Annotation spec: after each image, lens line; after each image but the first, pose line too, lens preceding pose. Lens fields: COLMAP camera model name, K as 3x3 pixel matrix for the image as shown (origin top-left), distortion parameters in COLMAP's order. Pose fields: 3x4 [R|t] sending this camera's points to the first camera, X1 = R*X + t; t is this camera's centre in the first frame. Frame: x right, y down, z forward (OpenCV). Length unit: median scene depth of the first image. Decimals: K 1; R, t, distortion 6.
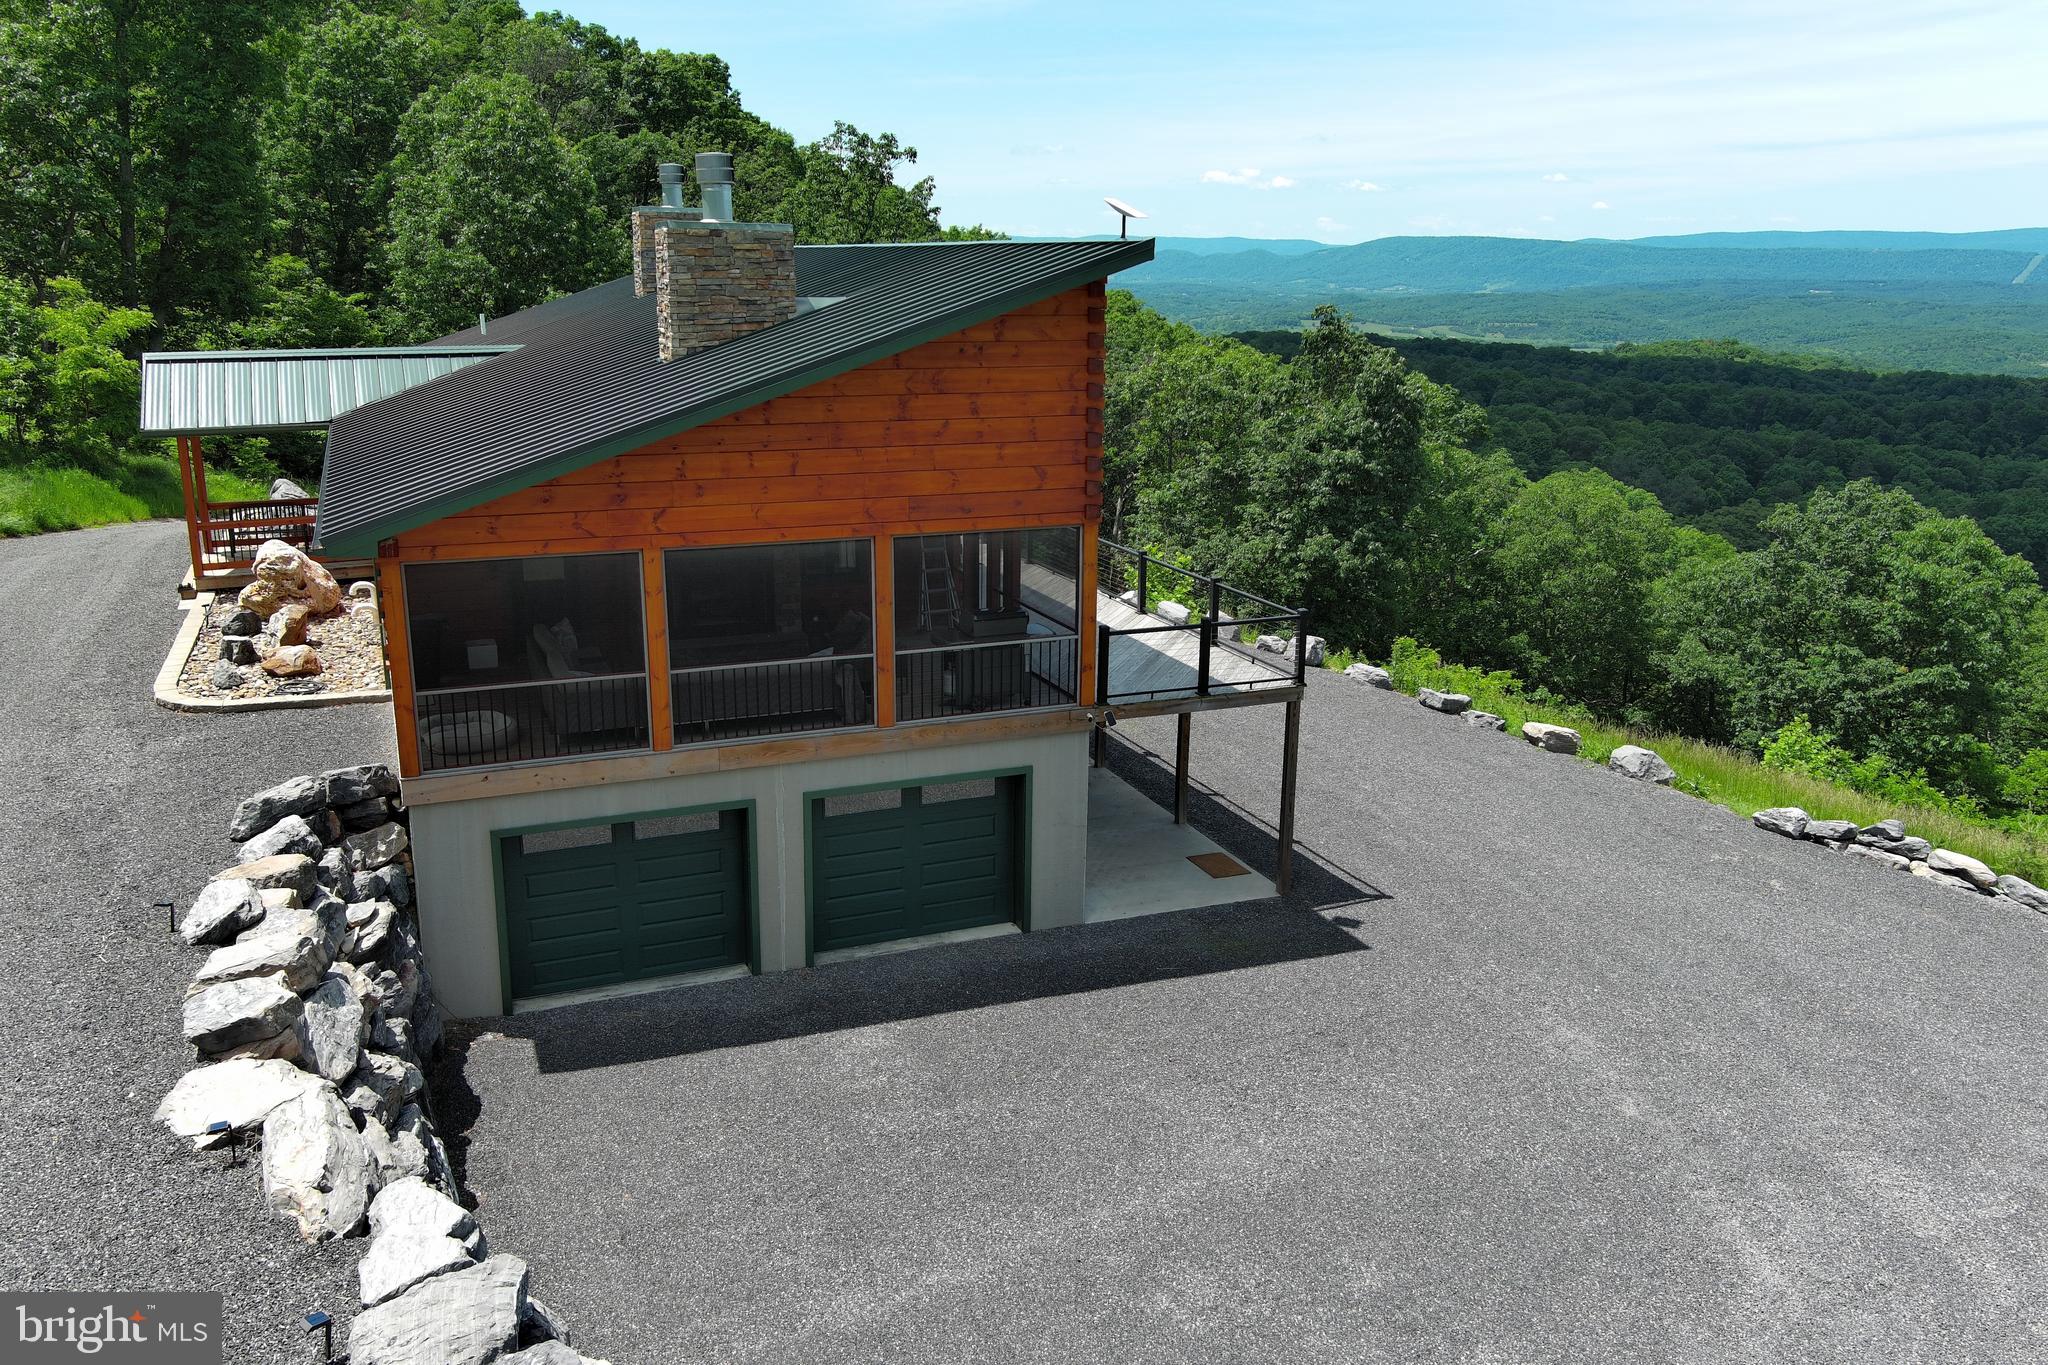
lens RADIAL K [[1595.8, 0, 1016.5], [0, 1595.8, 679.8], [0, 0, 1]] dist [0.013395, -0.006983]
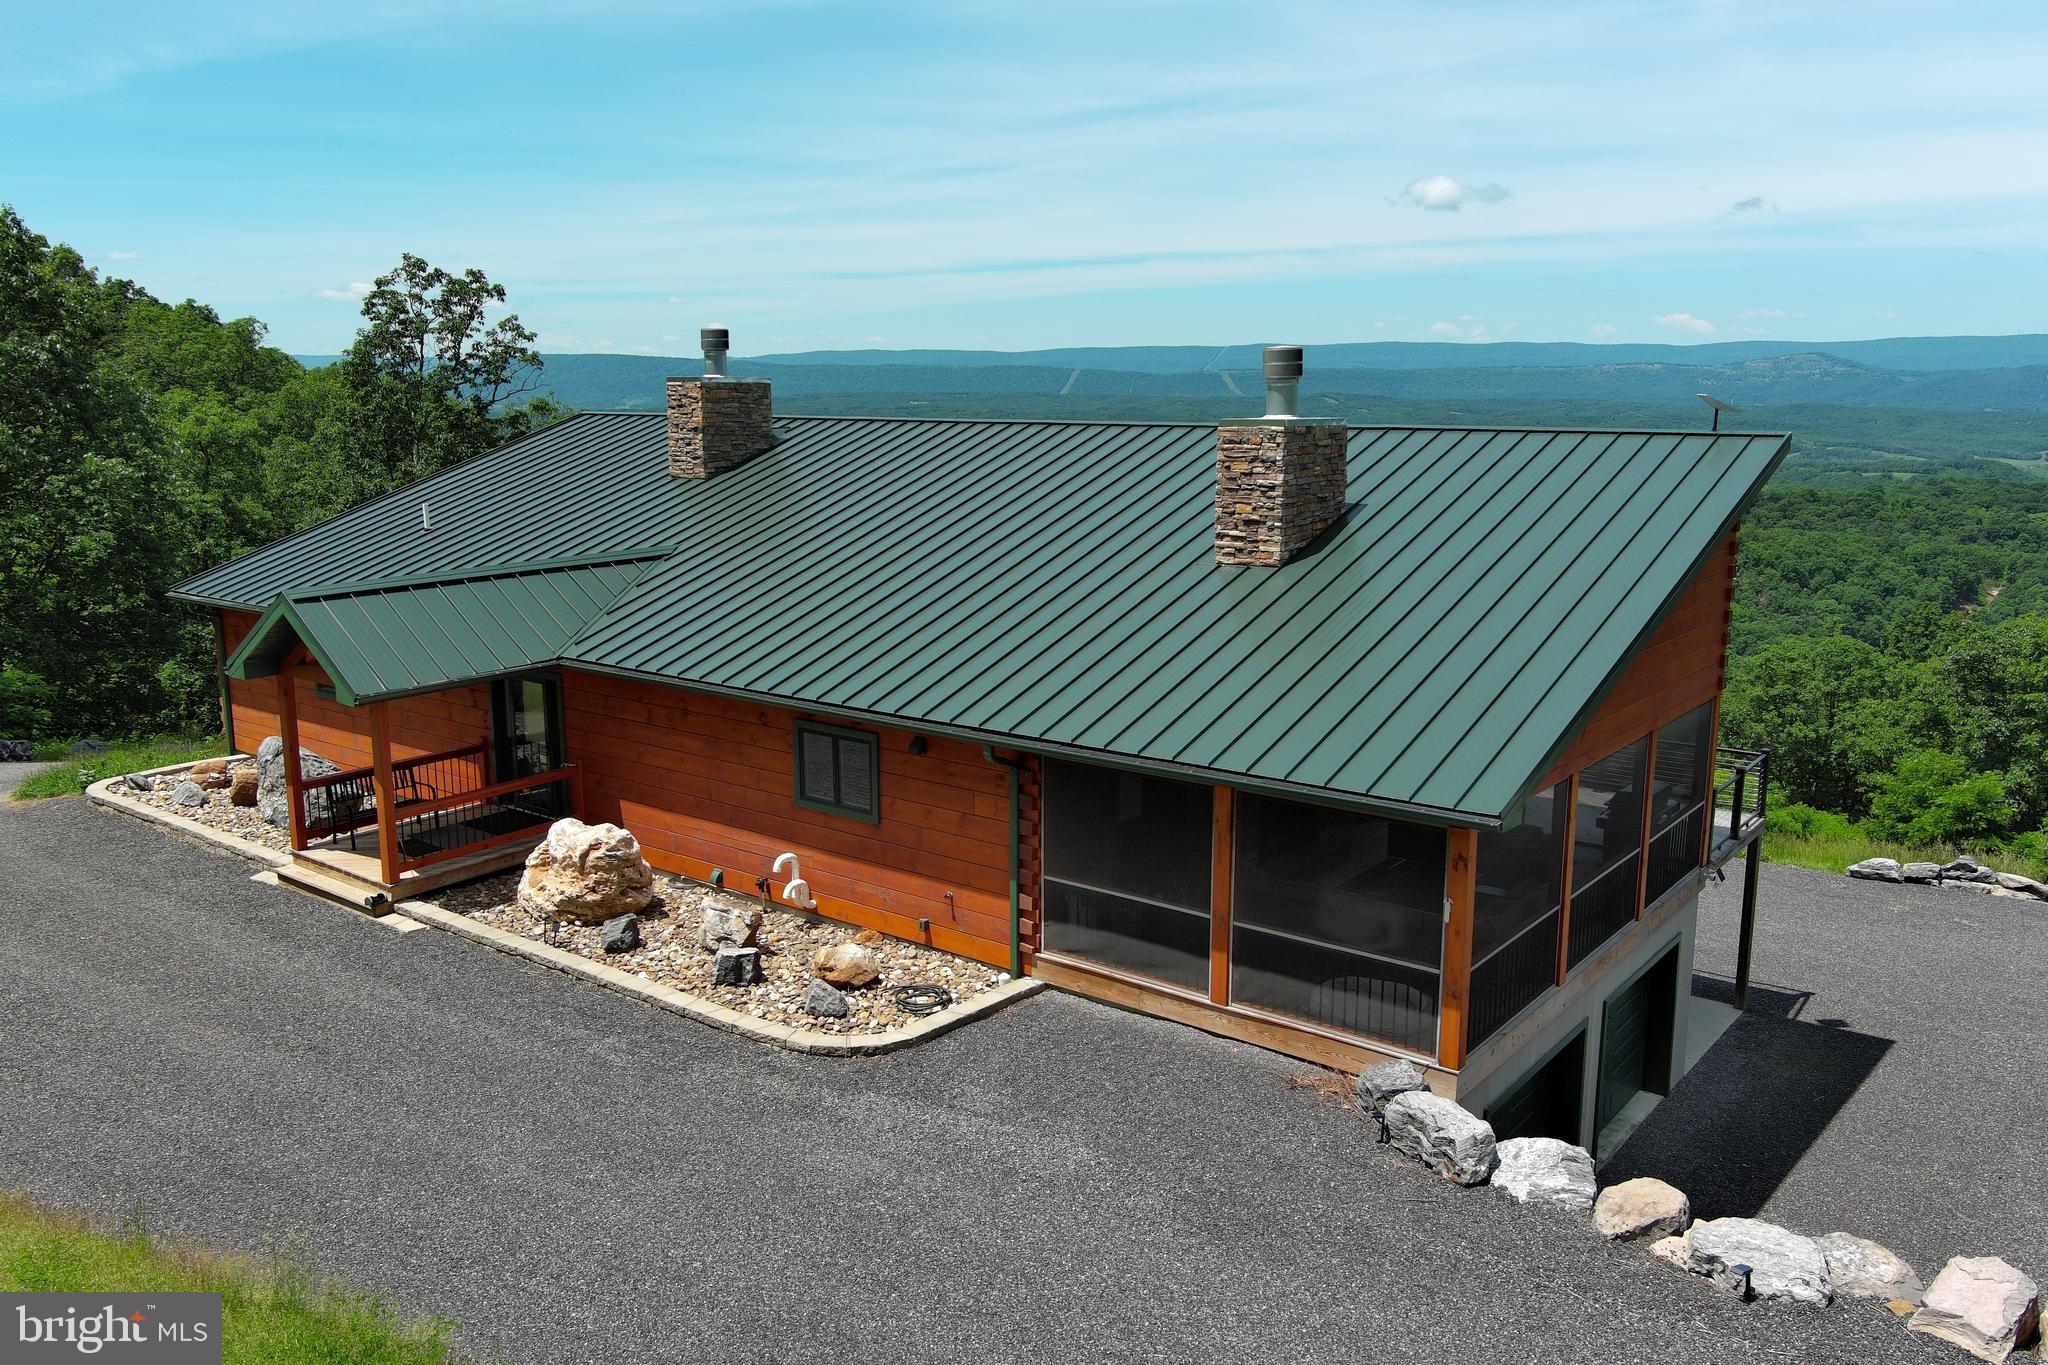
lens RADIAL K [[1595.8, 0, 1022.4], [0, 1595.8, 685.6], [0, 0, 1]] dist [0.013395, -0.006983]
pose [[0.867624, -0.102821, 0.486473, -0.289502], [0.134748, 0.990395, -0.030992, -0.044077], [-0.478614, 0.092440, 0.873146, 0.096812]]
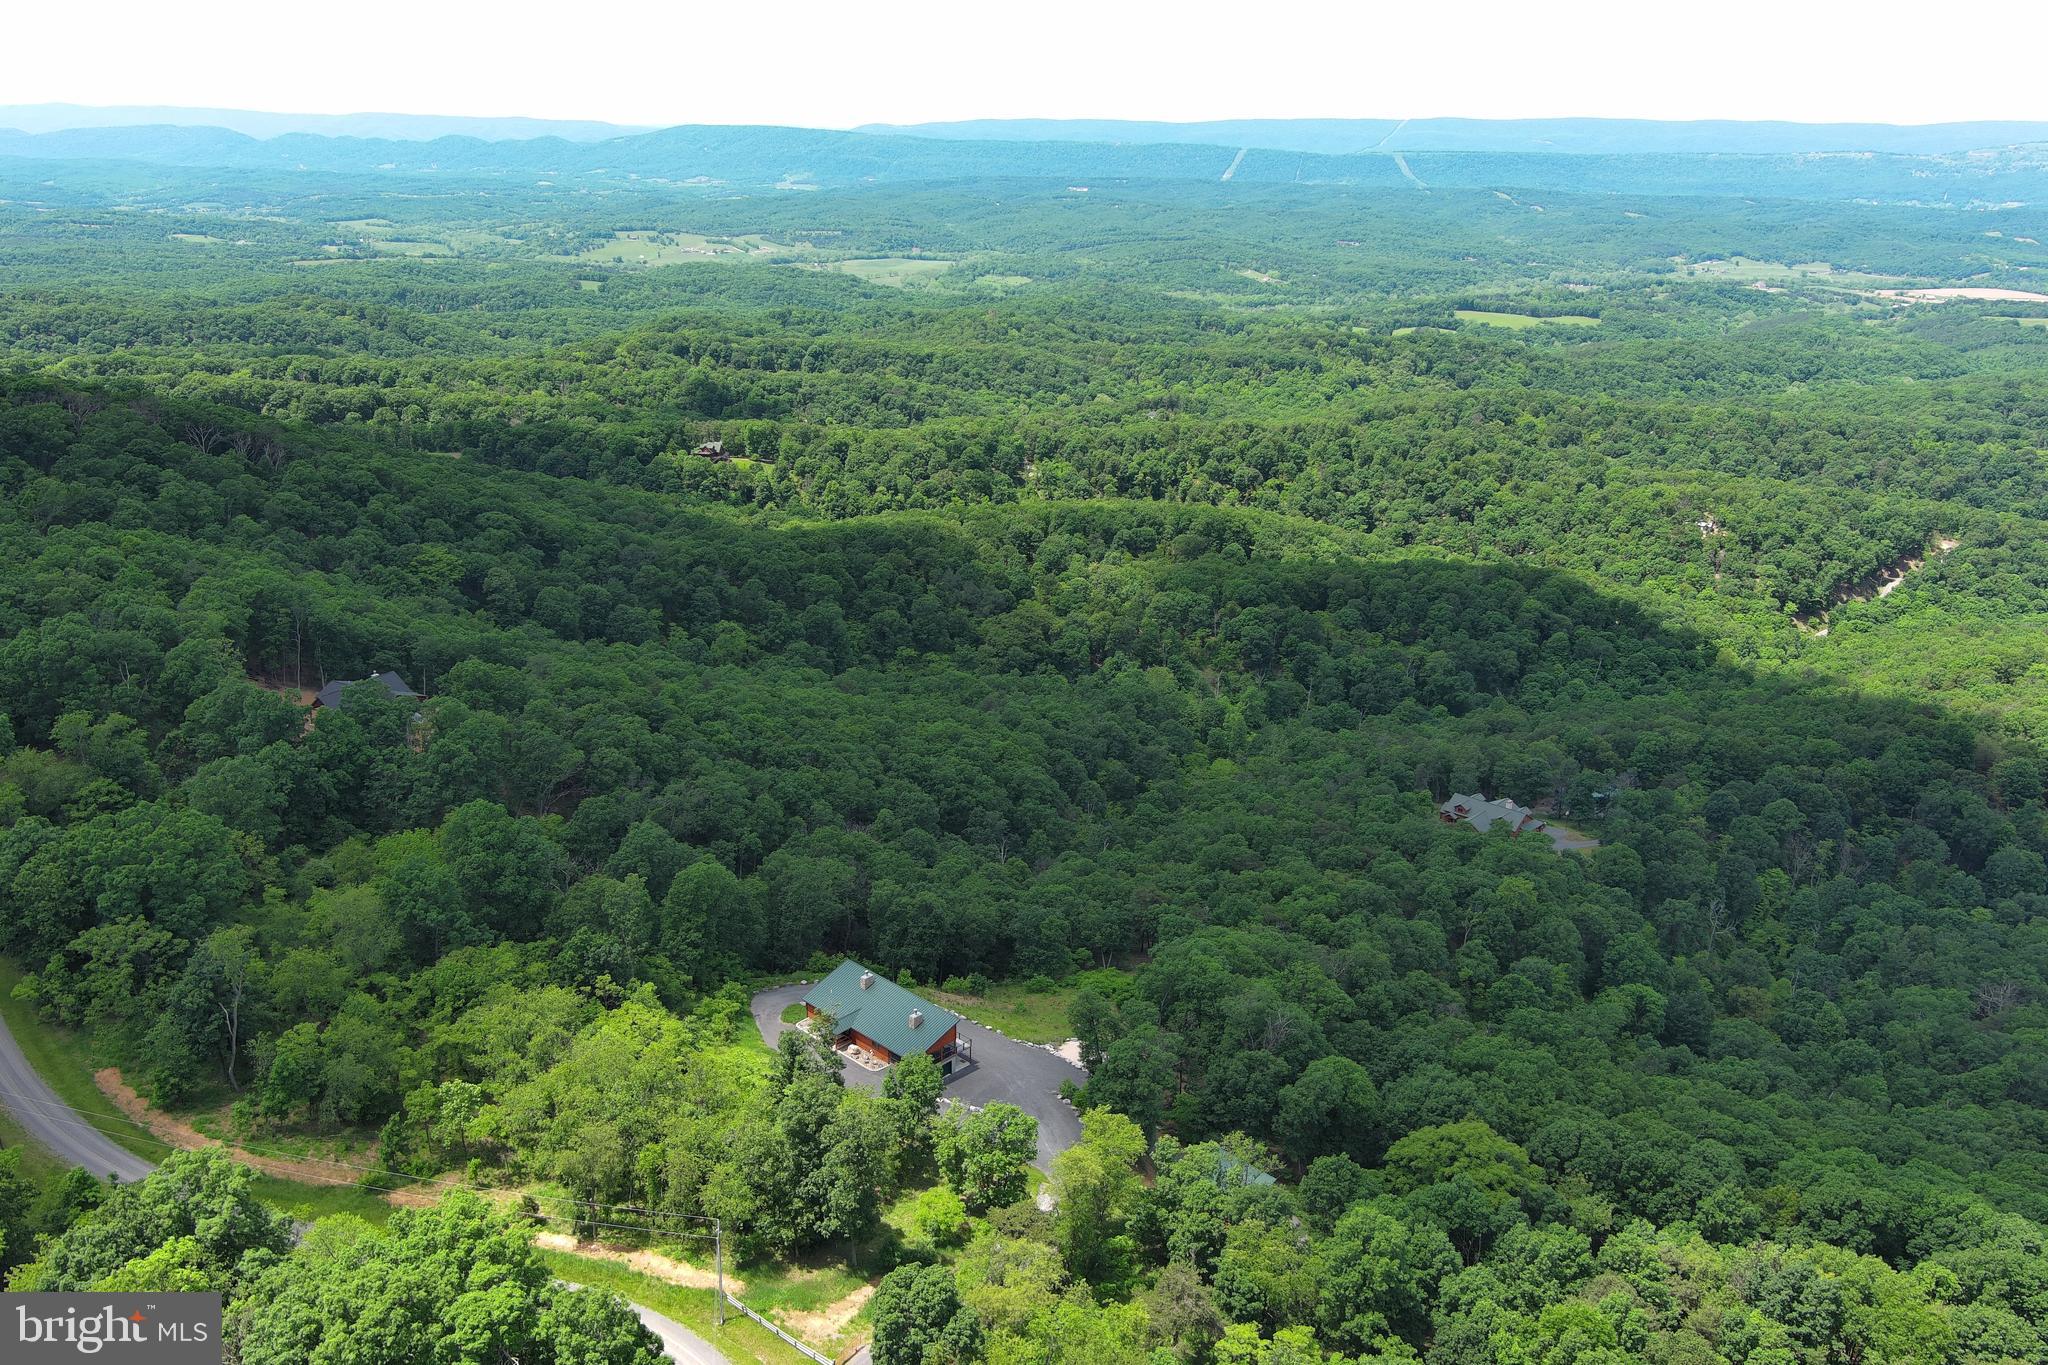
lens RADIAL K [[1595.8, 0, 1023.0], [0, 1595.8, 686.5], [0, 0, 1]] dist [0.013395, -0.006983]
pose [[0.912865, -0.128104, 0.387643, -1.197448], [0.098243, 0.990523, 0.095985, -1.203503], [-0.396265, -0.049539, 0.916799, -3.140360]]
